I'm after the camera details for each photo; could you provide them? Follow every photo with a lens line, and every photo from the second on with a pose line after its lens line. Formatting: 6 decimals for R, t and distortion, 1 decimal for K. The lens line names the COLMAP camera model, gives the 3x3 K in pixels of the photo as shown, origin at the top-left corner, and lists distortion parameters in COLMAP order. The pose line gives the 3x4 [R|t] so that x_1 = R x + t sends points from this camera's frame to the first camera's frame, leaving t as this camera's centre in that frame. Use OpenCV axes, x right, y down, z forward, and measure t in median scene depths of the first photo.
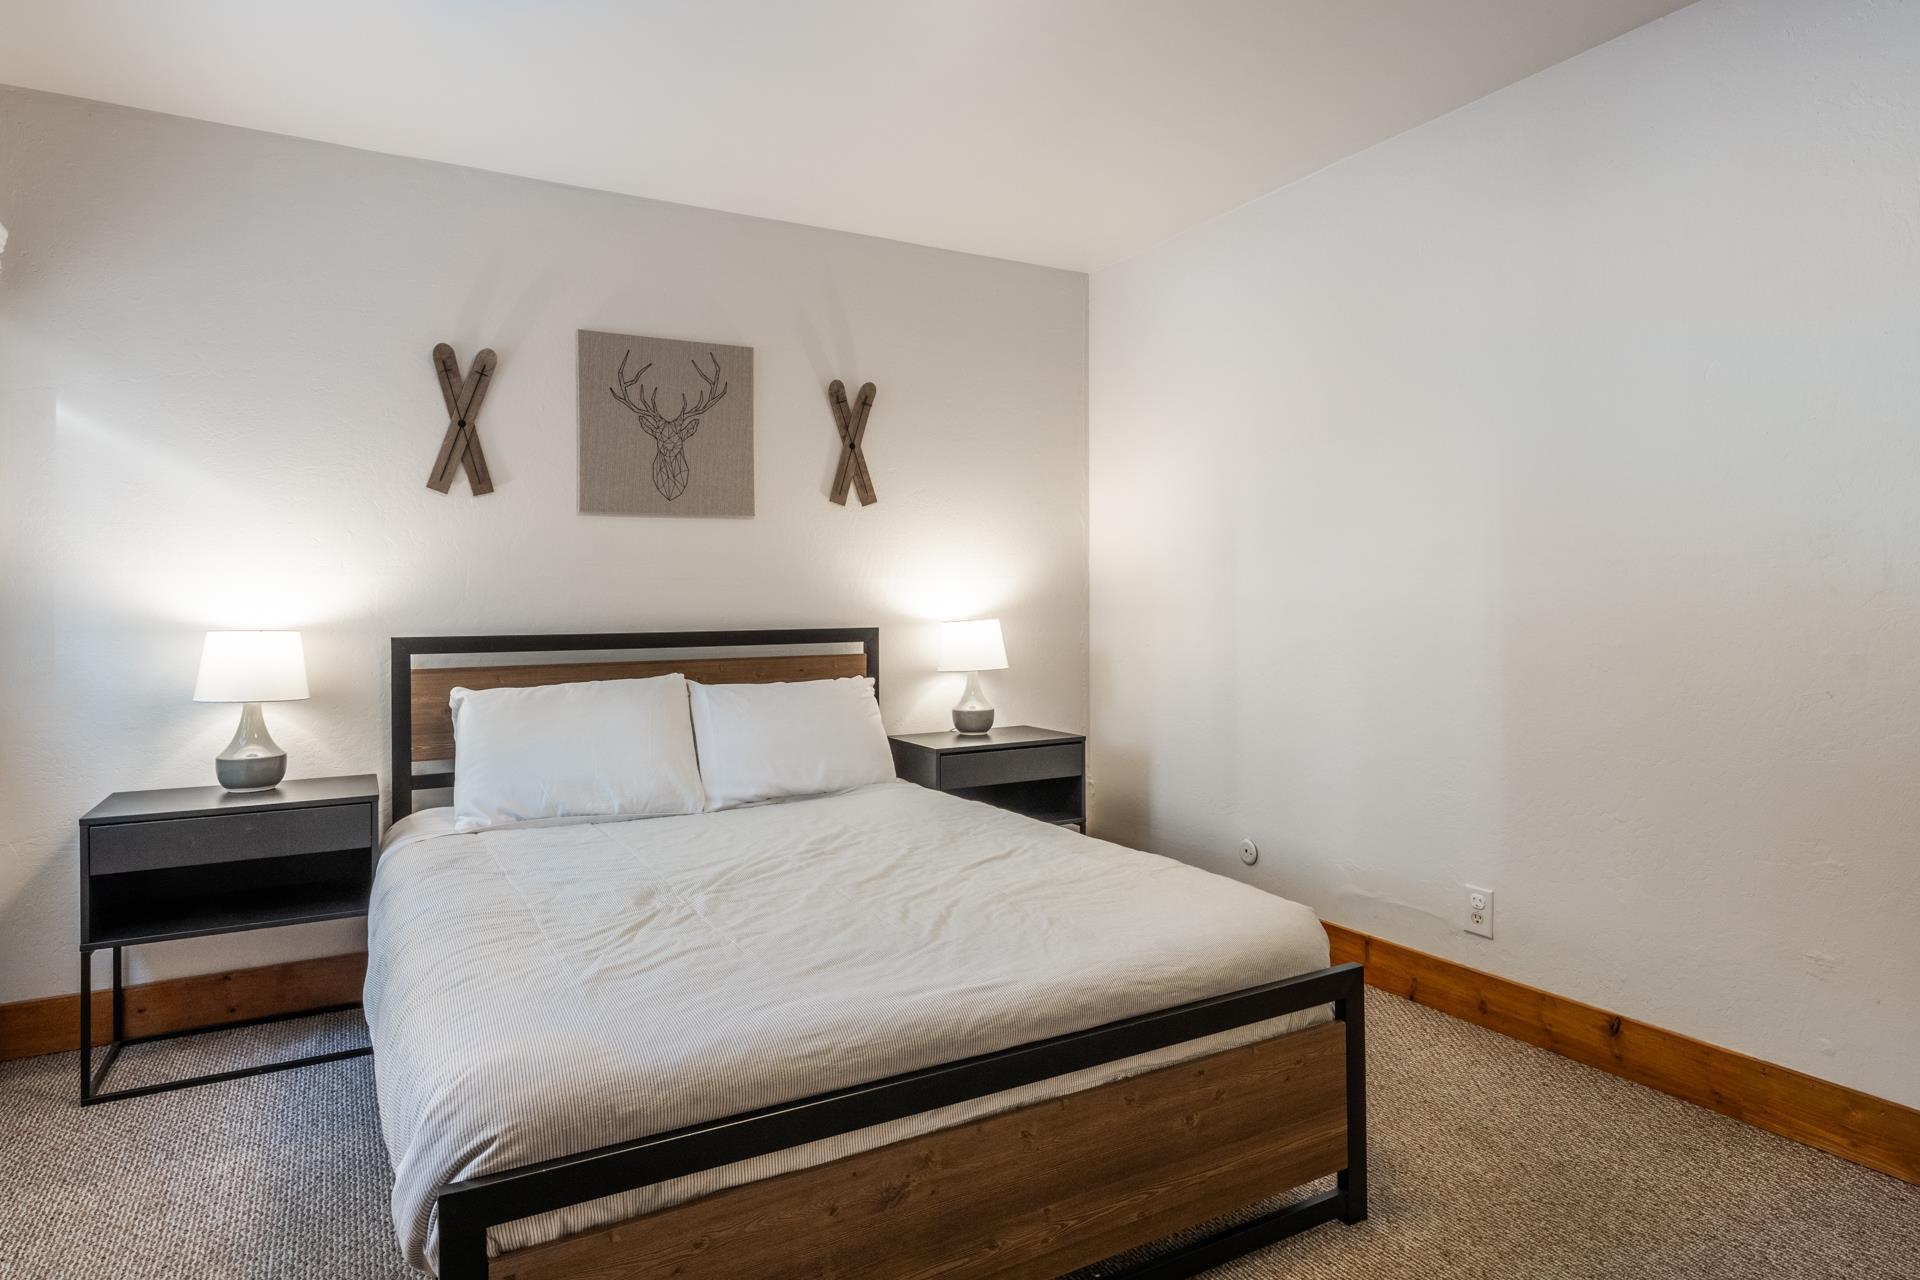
lens RADIAL K [[1066.0, 0, 954.5], [0, 1066.0, 630.1], [0, 0, 1]] dist [-0.002568, 0.000573]
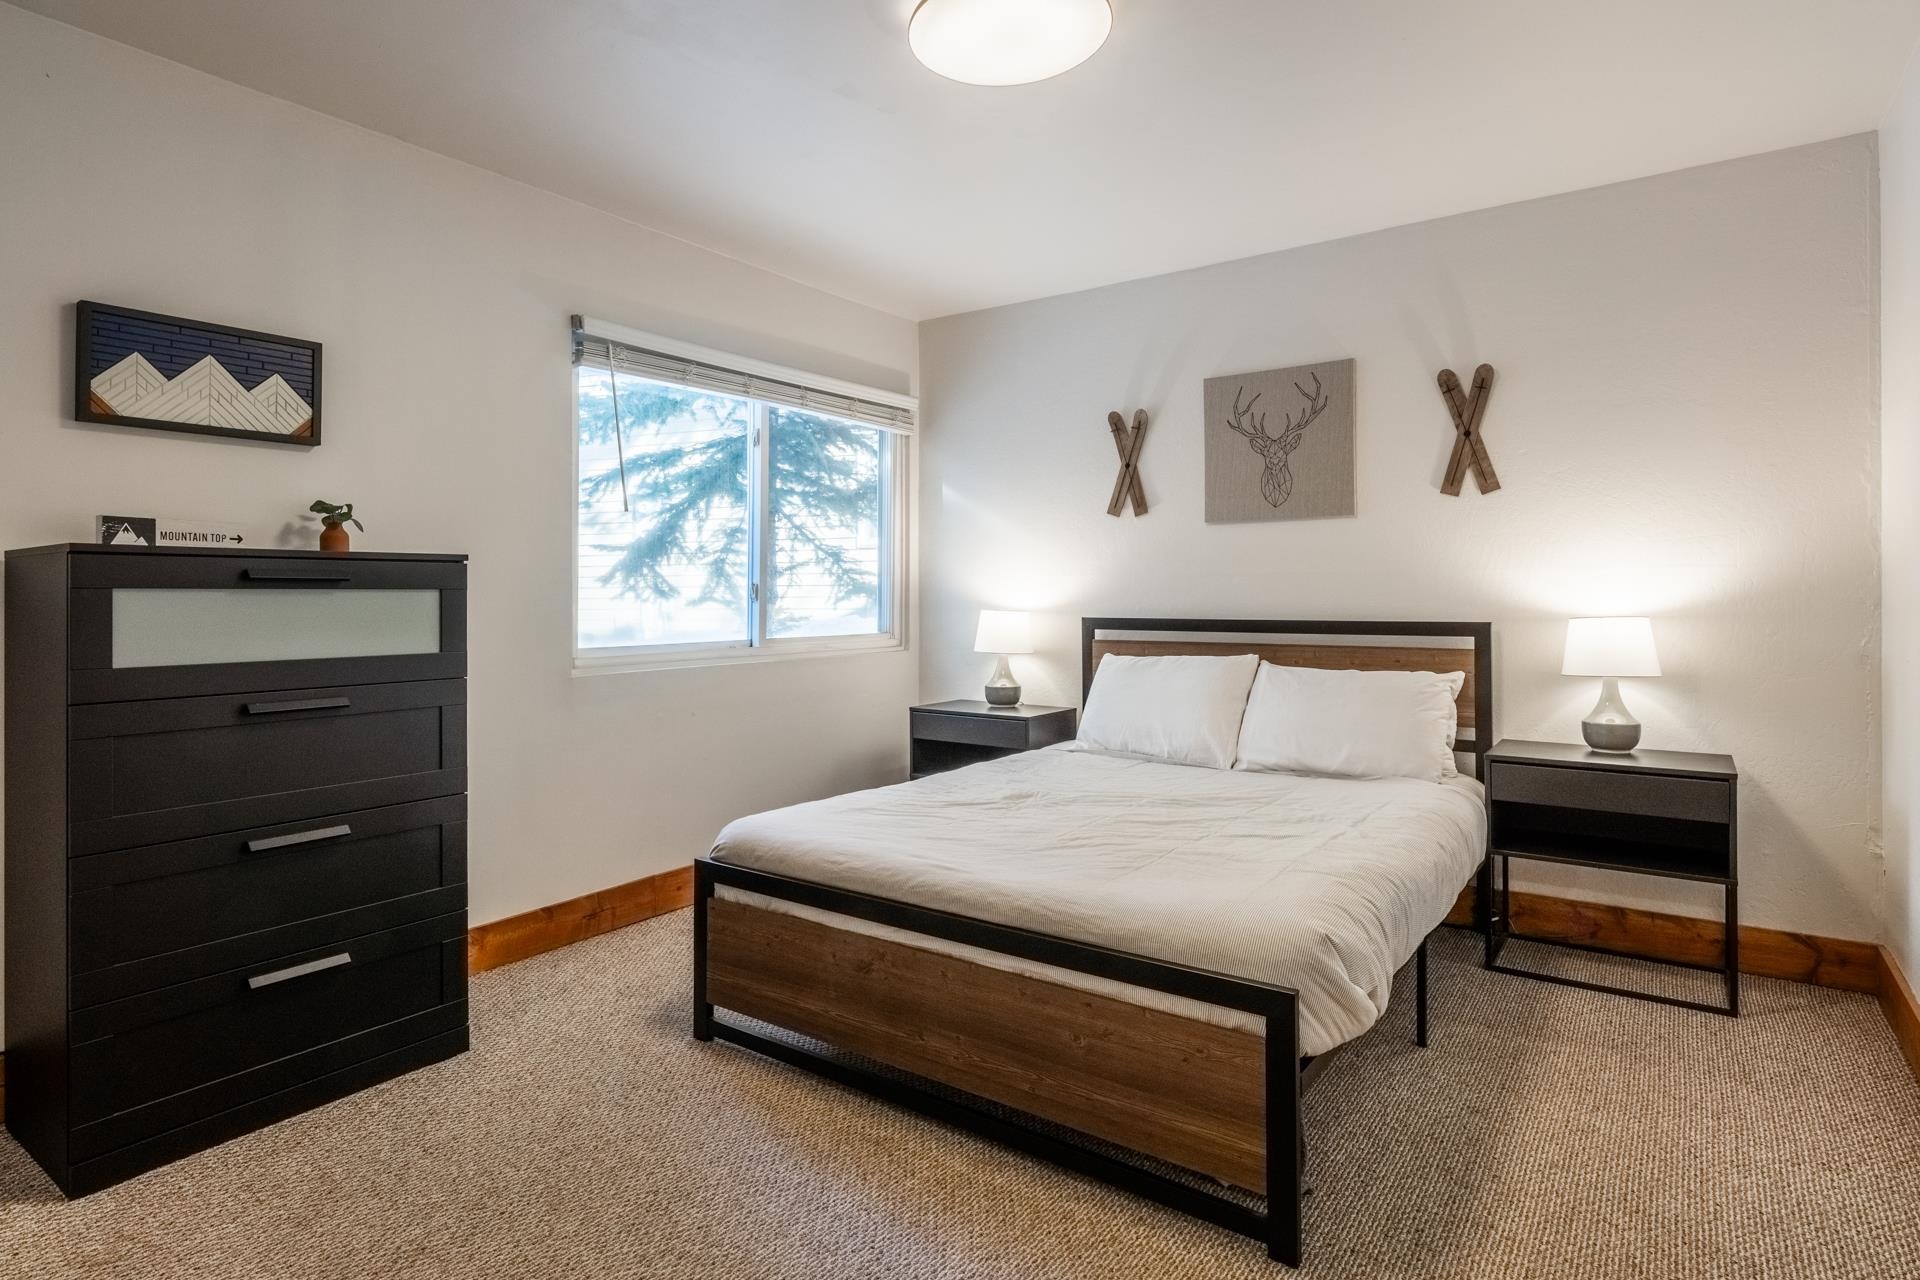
lens RADIAL K [[1032.6, 0, 950.8], [0, 1032.6, 630.7], [0, 0, 1]] dist [0.002291, -0.003831]
pose [[0.420434, 0.038578, -0.906503, 0.660797], [-0.024956, 0.999209, 0.030949, -0.013528], [0.906980, 0.009610, 0.421064, 0.216028]]
